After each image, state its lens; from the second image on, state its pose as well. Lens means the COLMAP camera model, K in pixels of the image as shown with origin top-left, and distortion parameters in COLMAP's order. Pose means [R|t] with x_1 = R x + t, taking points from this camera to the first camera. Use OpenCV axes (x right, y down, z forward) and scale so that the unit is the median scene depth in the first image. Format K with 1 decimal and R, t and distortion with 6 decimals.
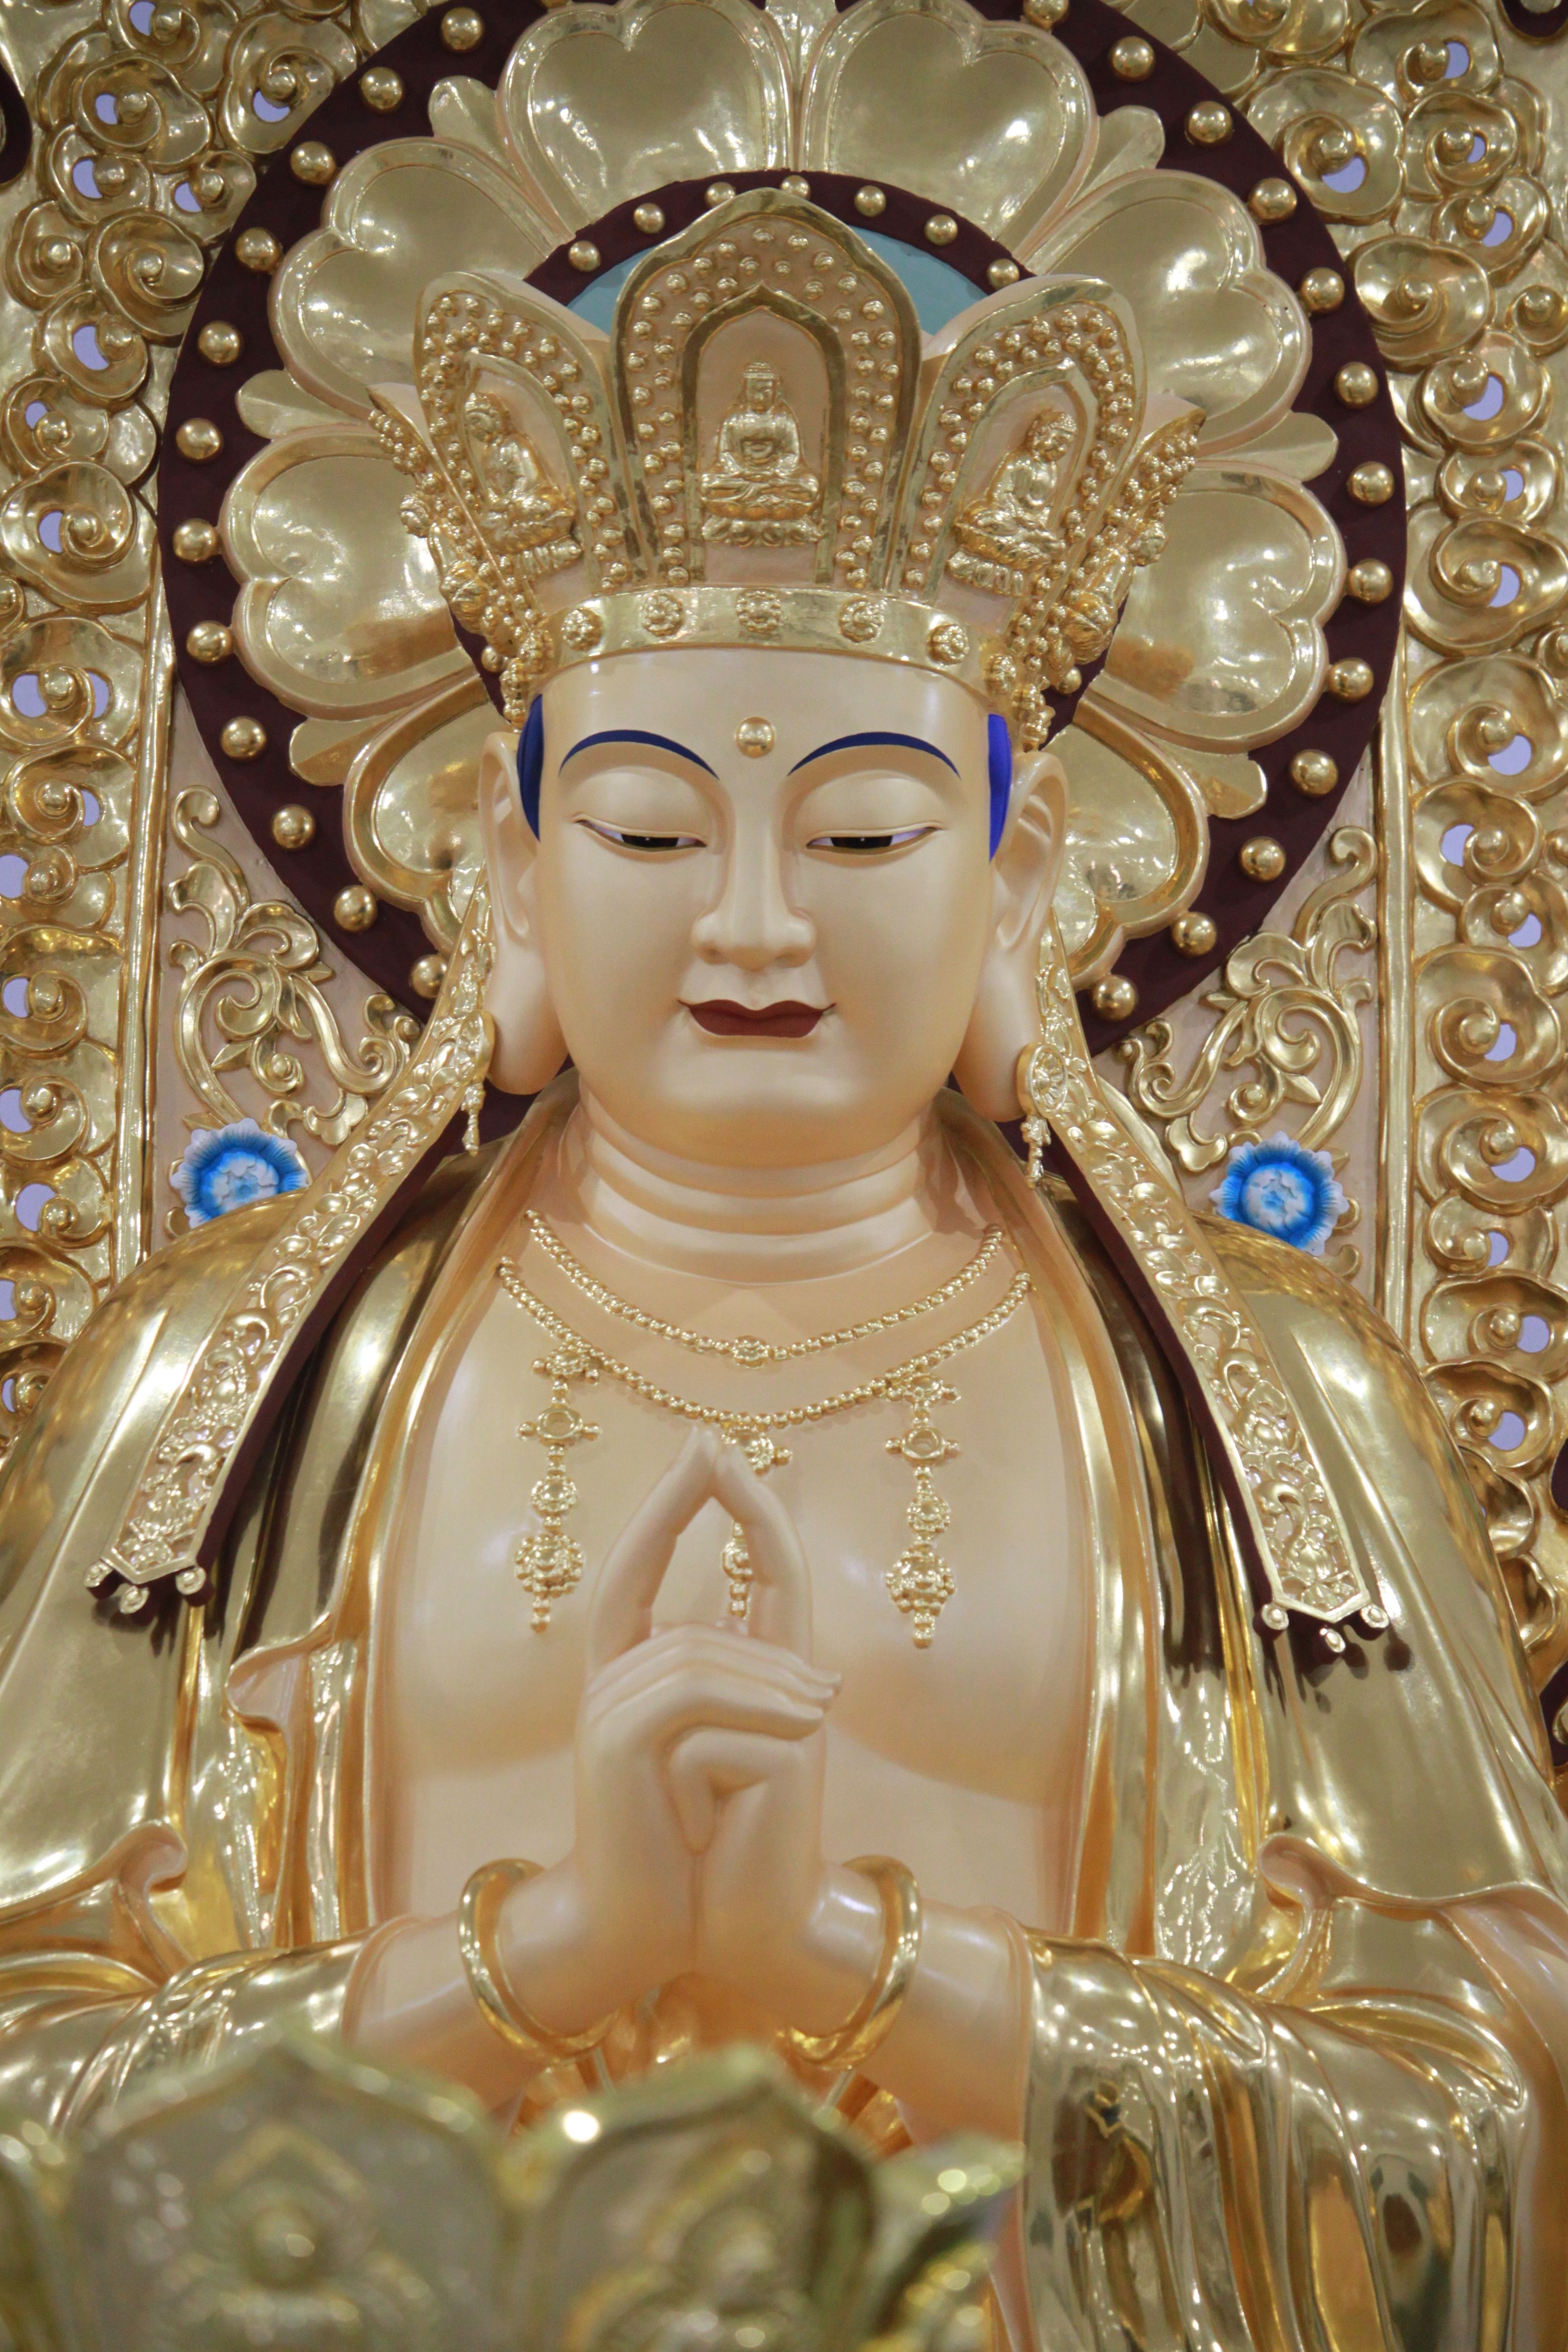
lens RADIAL K [[5191.7, 0, 784.0], [0, 5191.7, 1176.0], [0, 0, 1]] dist [-0.106618, -0.168291]
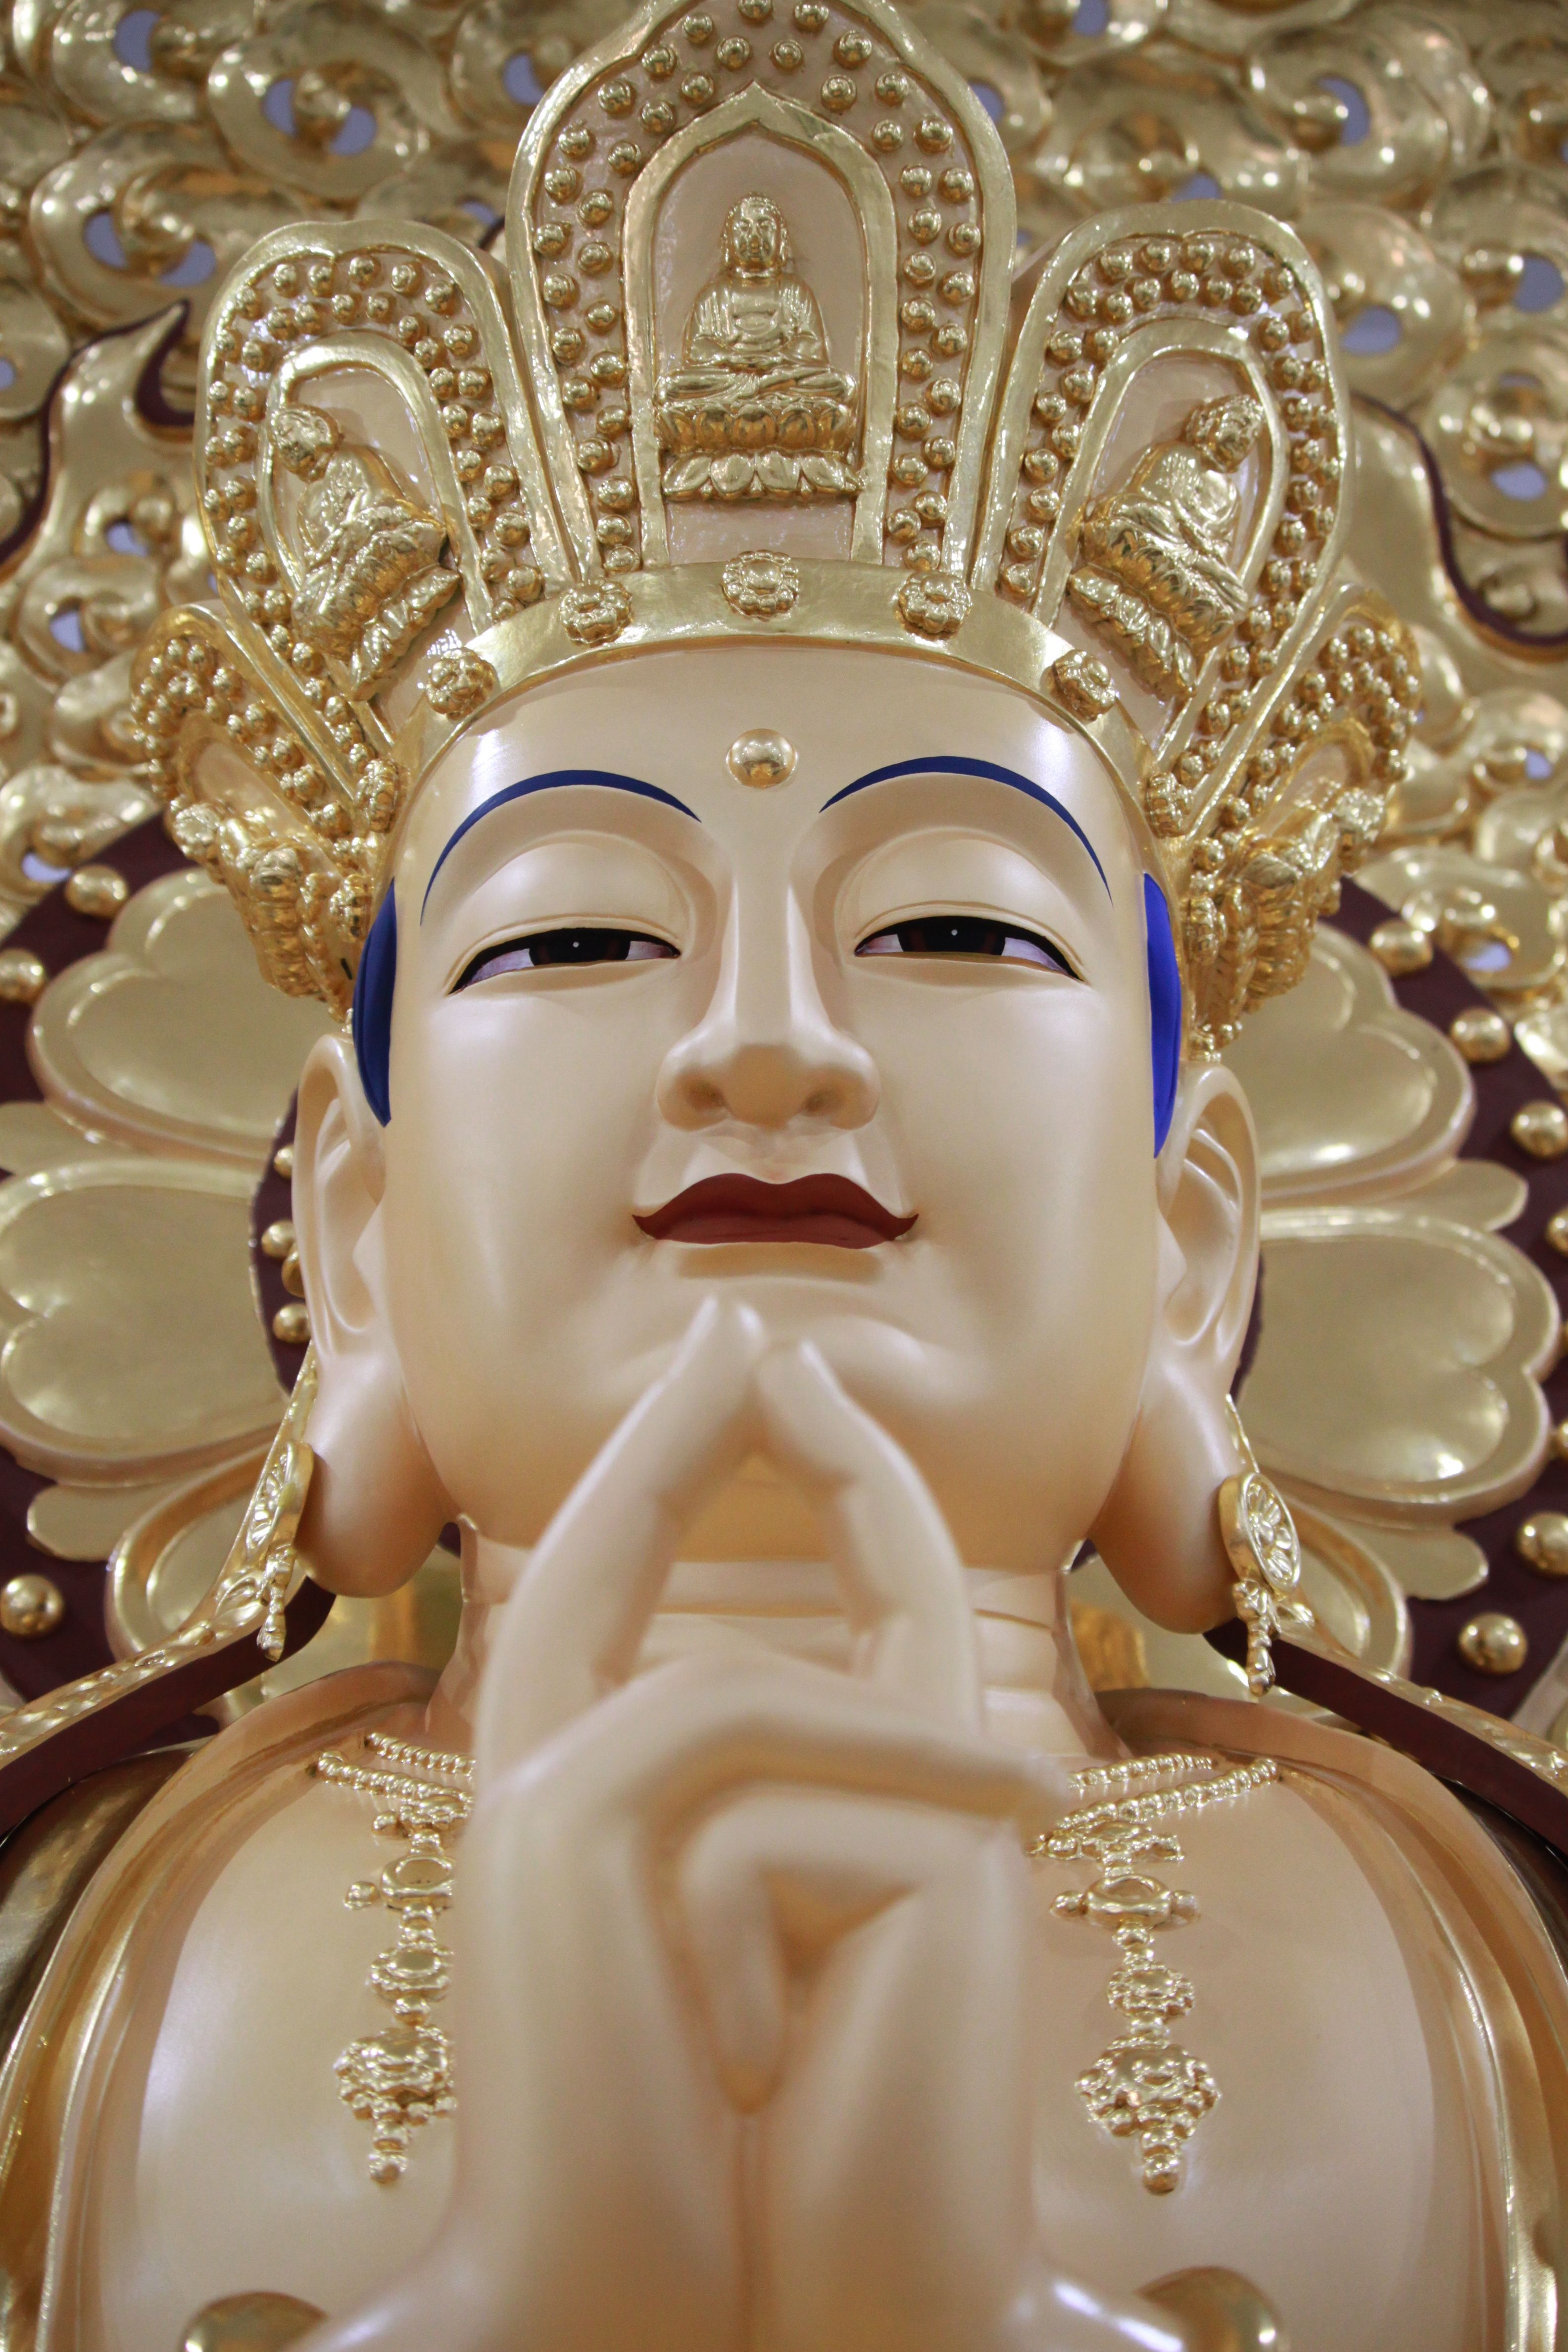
lens RADIAL K [[5191.7, 0, 784.0], [0, 5191.7, 1176.0], [0, 0, 1]] dist [-0.106618, -0.168291]
pose [[0.999447, -0.021978, 0.024947, -0.018418], [0.029907, 0.922109, -0.385773, 0.180760], [-0.014525, 0.386306, 0.922256, 0.484088]]
